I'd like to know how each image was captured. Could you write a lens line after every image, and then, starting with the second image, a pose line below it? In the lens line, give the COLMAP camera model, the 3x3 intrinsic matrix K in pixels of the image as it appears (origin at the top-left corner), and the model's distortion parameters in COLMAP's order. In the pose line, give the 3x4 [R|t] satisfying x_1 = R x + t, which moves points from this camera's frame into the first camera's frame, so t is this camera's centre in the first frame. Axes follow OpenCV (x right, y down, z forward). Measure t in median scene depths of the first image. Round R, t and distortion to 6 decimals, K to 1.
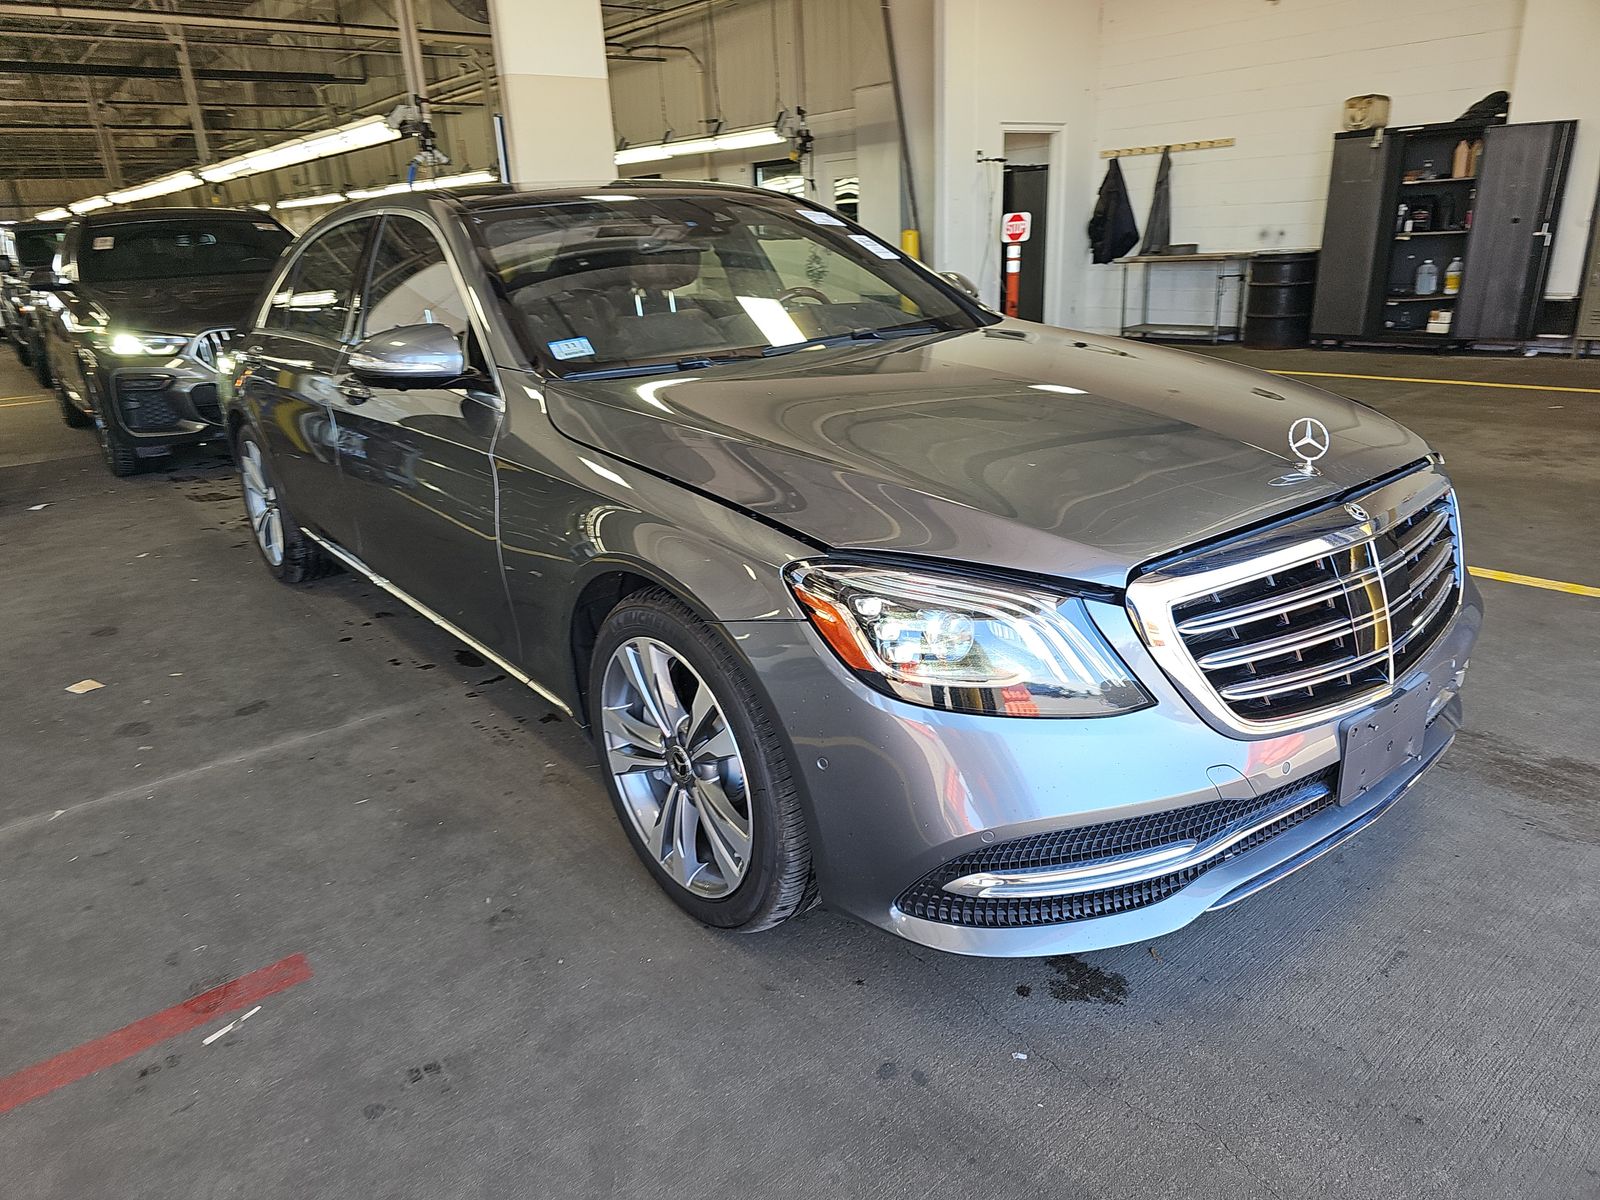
lens RADIAL K [[1081.1, 0, 806.0], [0, 1081.1, 603.9], [0, 0, 1]] dist [0.047327, -0.035098]
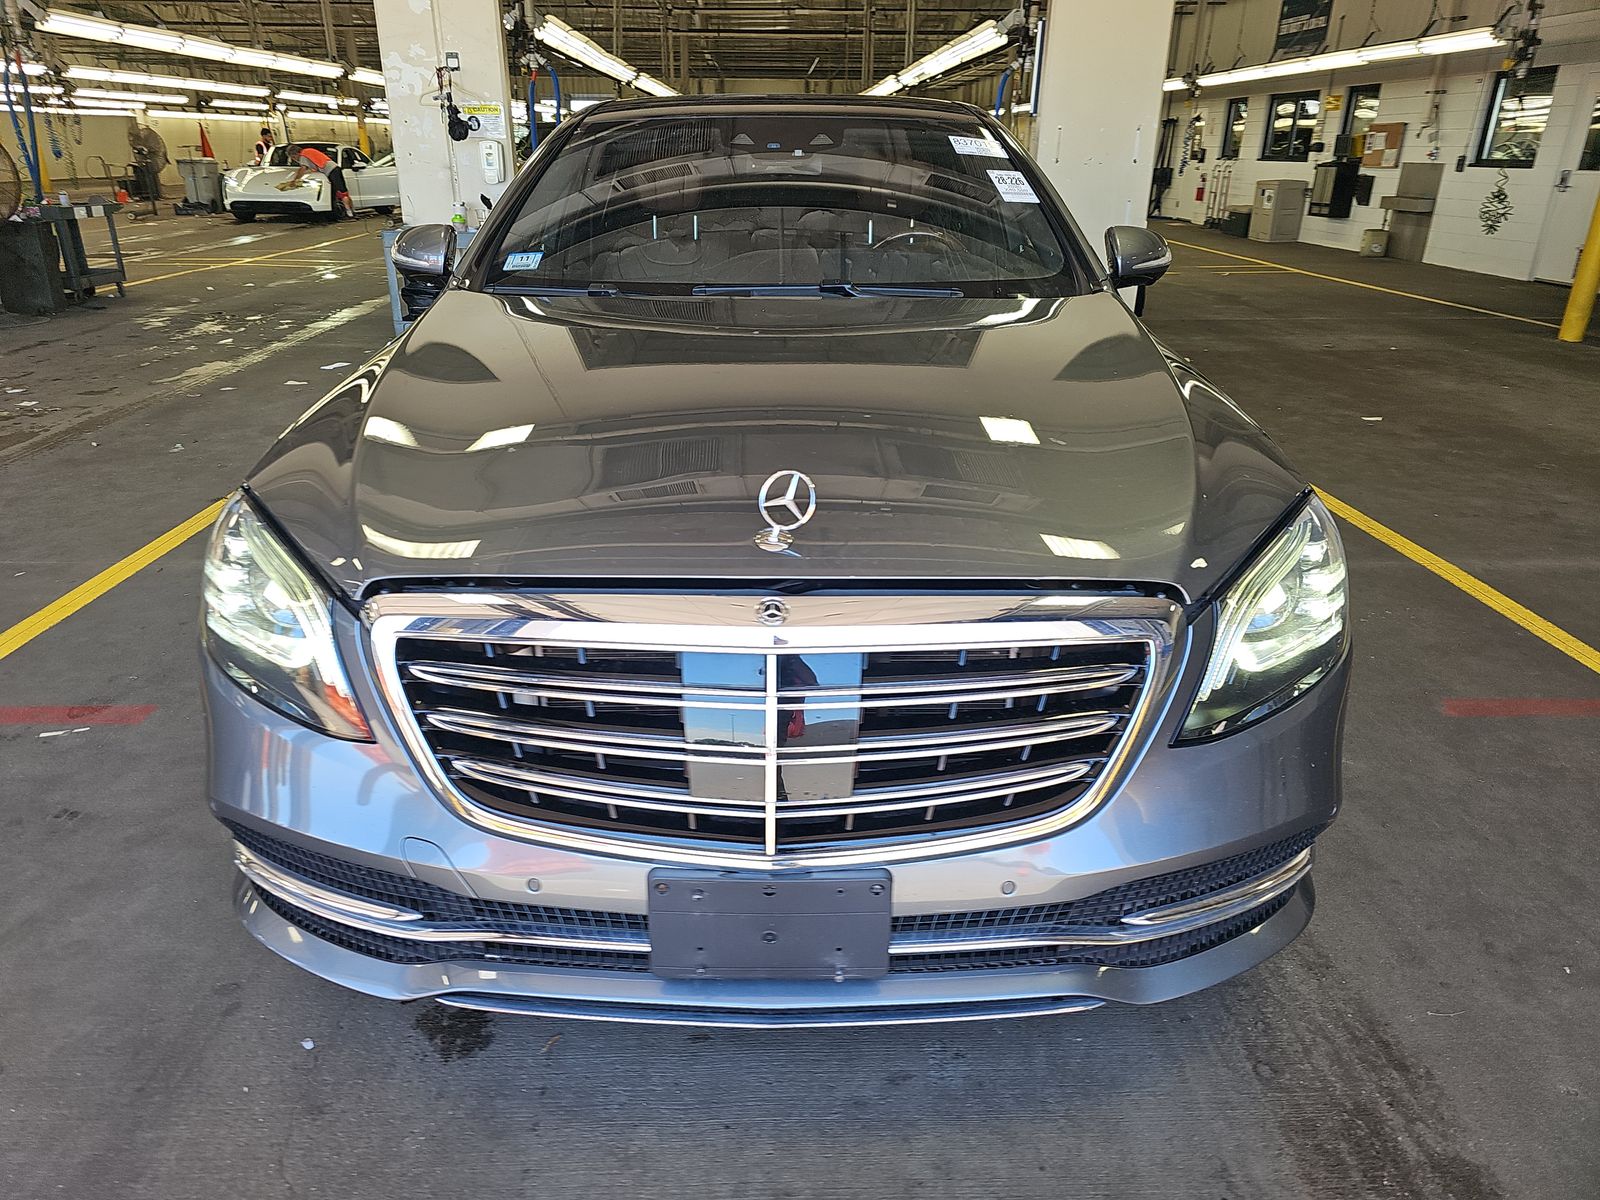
lens RADIAL K [[1081.1, 0, 806.0], [0, 1081.1, 603.9], [0, 0, 1]] dist [0.047327, -0.035098]
pose [[0.779412, 0.290649, -0.555013, 0.898945], [-0.249246, 0.956606, 0.150935, -0.198785], [0.574798, 0.020694, 0.818033, 0.423167]]
